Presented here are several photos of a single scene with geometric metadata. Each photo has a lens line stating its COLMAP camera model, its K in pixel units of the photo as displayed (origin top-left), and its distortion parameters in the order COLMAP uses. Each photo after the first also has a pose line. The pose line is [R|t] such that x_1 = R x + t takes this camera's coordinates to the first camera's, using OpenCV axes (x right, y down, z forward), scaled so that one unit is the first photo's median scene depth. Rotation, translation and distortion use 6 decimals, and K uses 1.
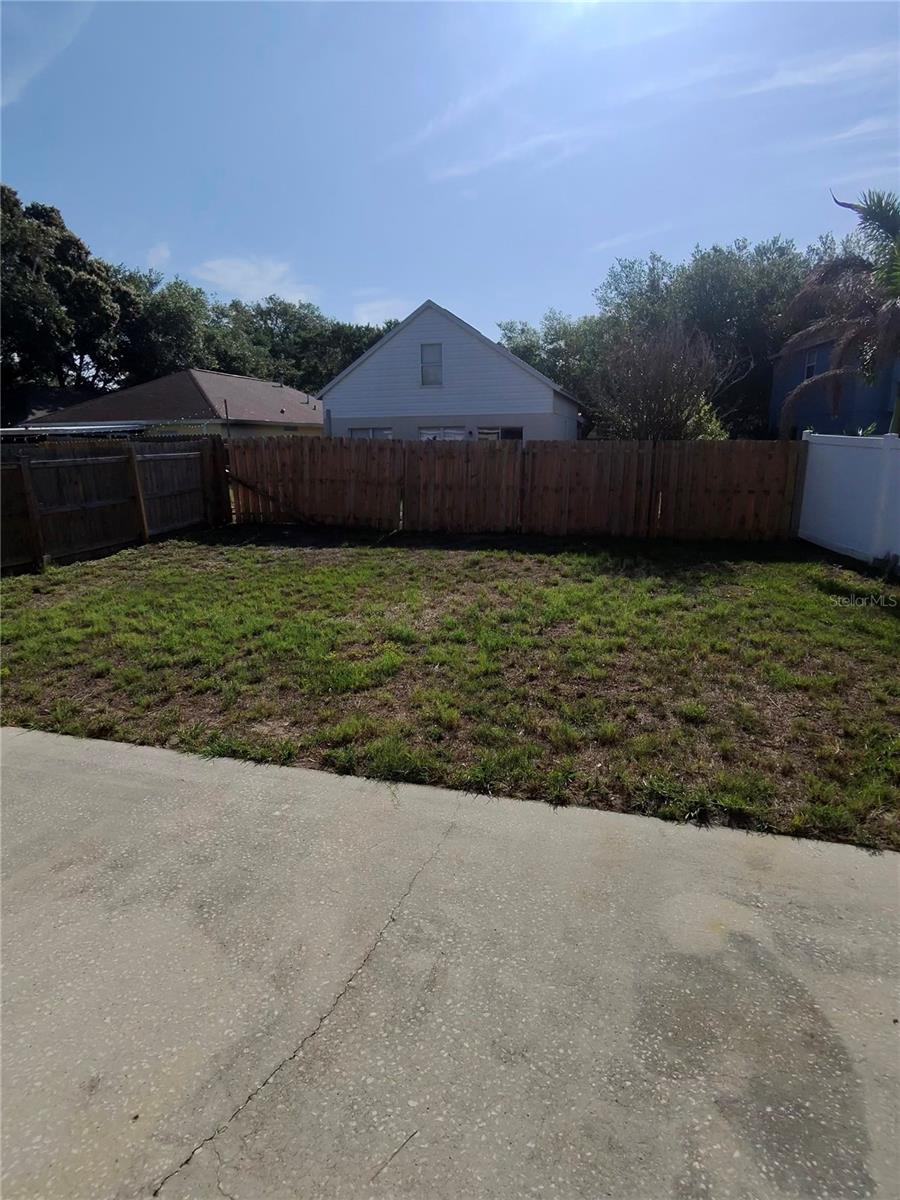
lens RADIAL K [[658.2, 0, 450.0], [0, 658.2, 600.0], [0, 0, 1]] dist [-0.002336, -0.000882]
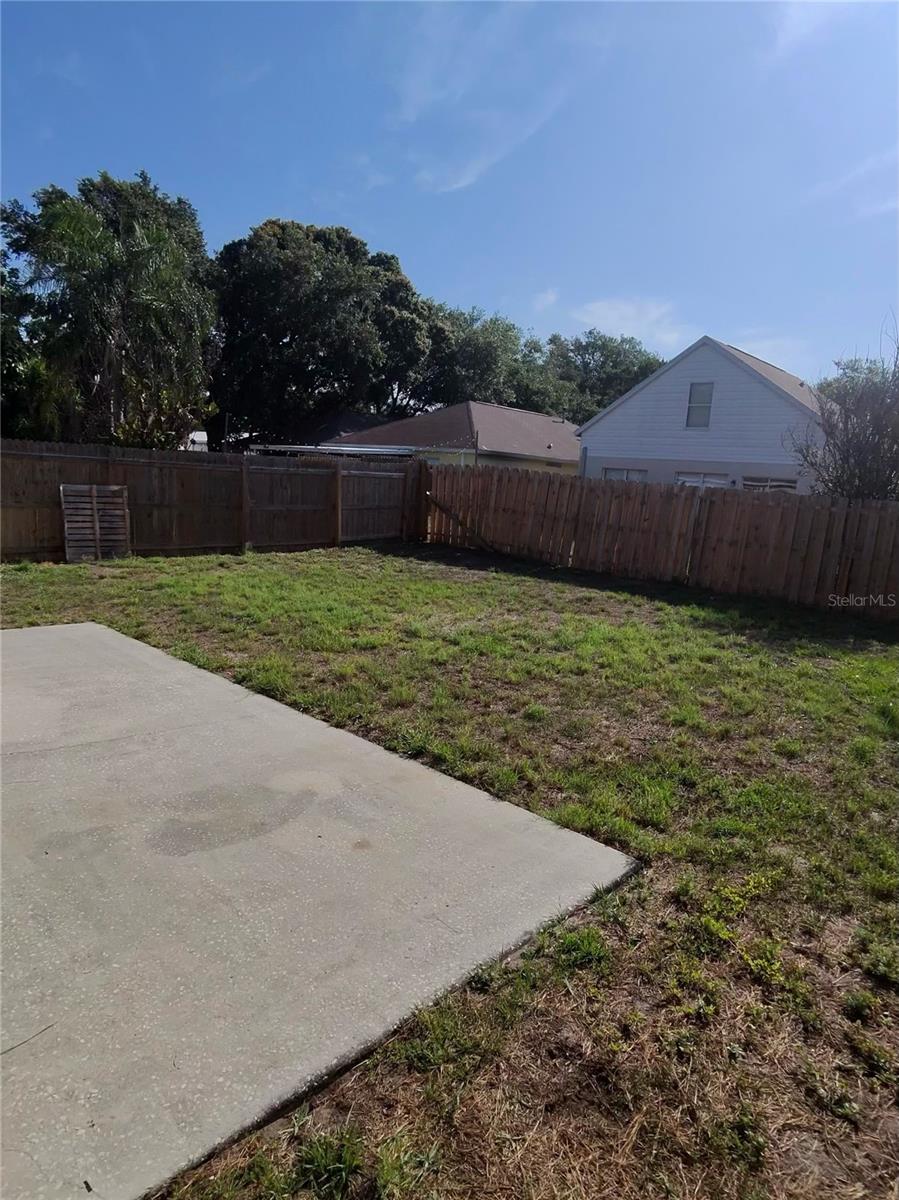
lens RADIAL K [[746.6, 0, 449.5], [0, 746.6, 600.0], [0, 0, 1]] dist [-0.000452, -0.000664]
pose [[0.892654, 0.145975, -0.426450, 0.249835], [-0.181017, 0.982558, -0.042577, 0.021961], [0.412796, 0.115201, 0.903509, -0.072060]]
